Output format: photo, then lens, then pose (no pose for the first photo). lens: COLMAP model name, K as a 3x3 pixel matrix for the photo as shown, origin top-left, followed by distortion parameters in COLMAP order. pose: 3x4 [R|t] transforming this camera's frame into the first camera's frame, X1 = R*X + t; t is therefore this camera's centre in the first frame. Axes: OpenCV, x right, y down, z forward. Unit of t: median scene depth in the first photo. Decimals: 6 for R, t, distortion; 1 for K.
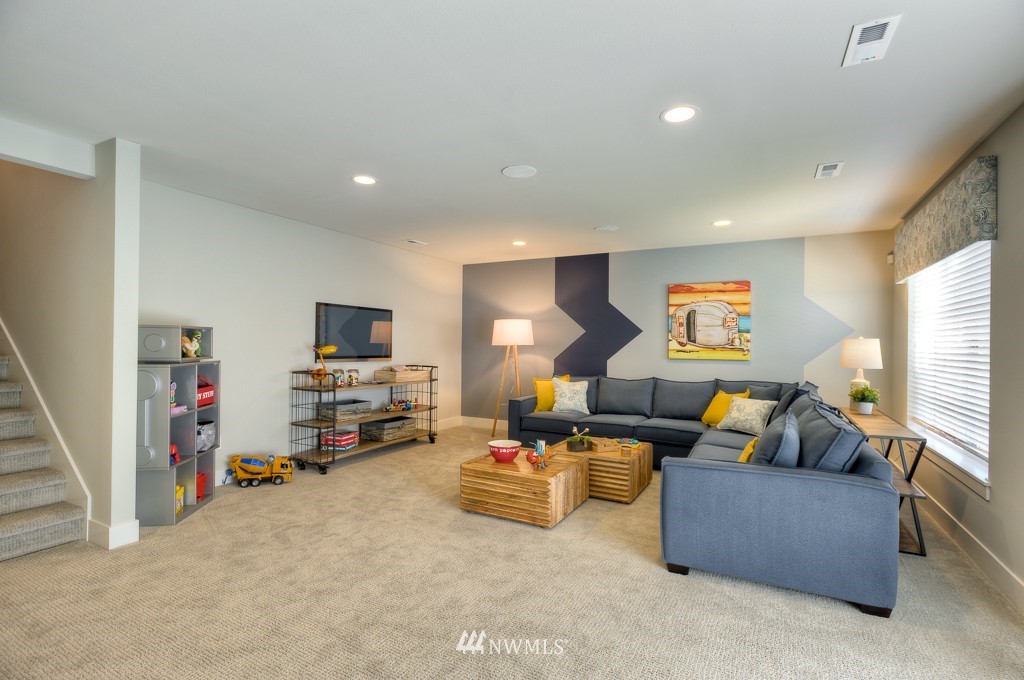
lens RADIAL K [[479.3, 0, 517.4], [0, 479.3, 344.2], [0, 0, 1]] dist [-0.008527, 0.005185]
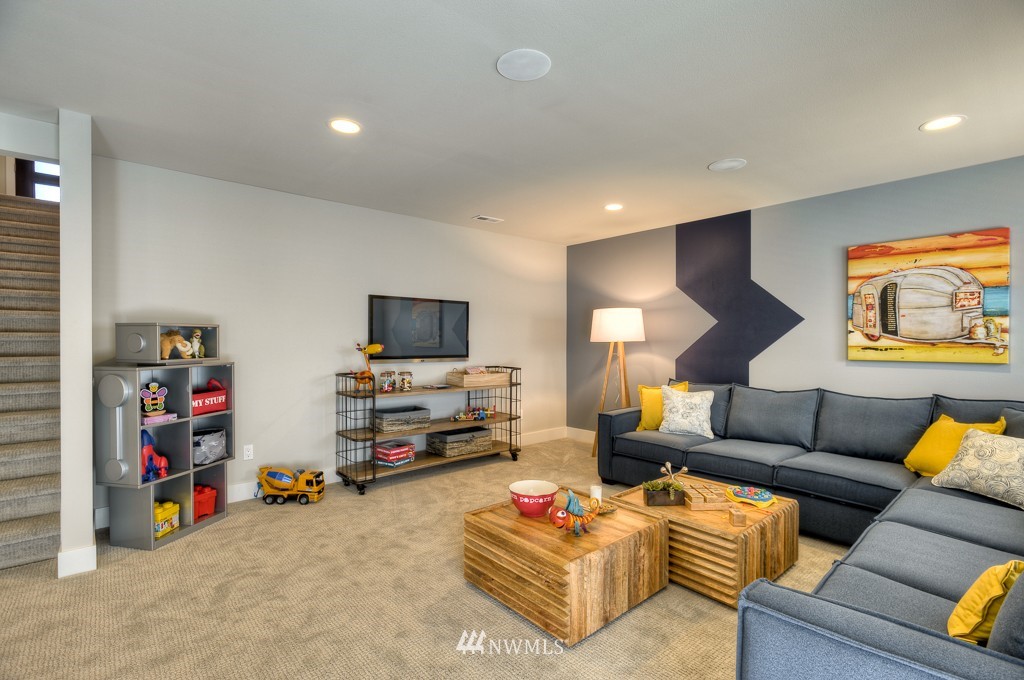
lens RADIAL K [[479.3, 0, 517.4], [0, 479.3, 344.2], [0, 0, 1]] dist [-0.008527, 0.005185]
pose [[0.936528, -0.007176, -0.350518, 0.132007], [0.009553, 0.999942, 0.005052, 0.001136], [0.350462, -0.008080, 0.936542, 0.250759]]
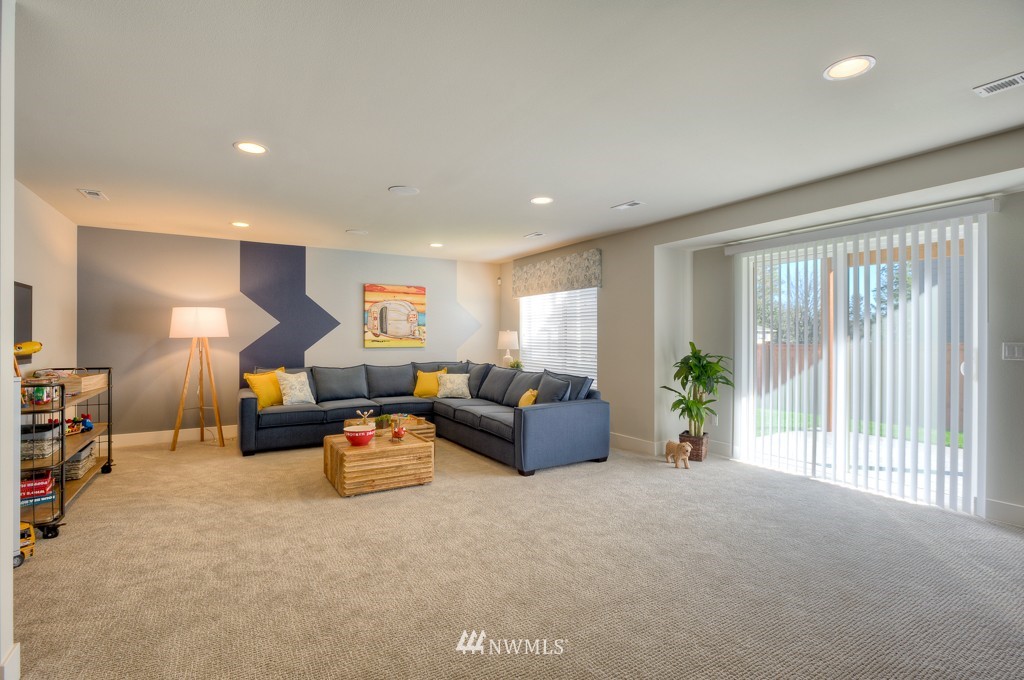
lens RADIAL K [[483.0, 0, 520.8], [0, 483.0, 341.1], [0, 0, 1]] dist [0.001264, -0.000678]
pose [[0.504601, -0.017353, 0.863178, -0.544092], [0.002092, 0.999820, 0.018878, -0.007600], [-0.863350, -0.007720, 0.504546, 0.093251]]
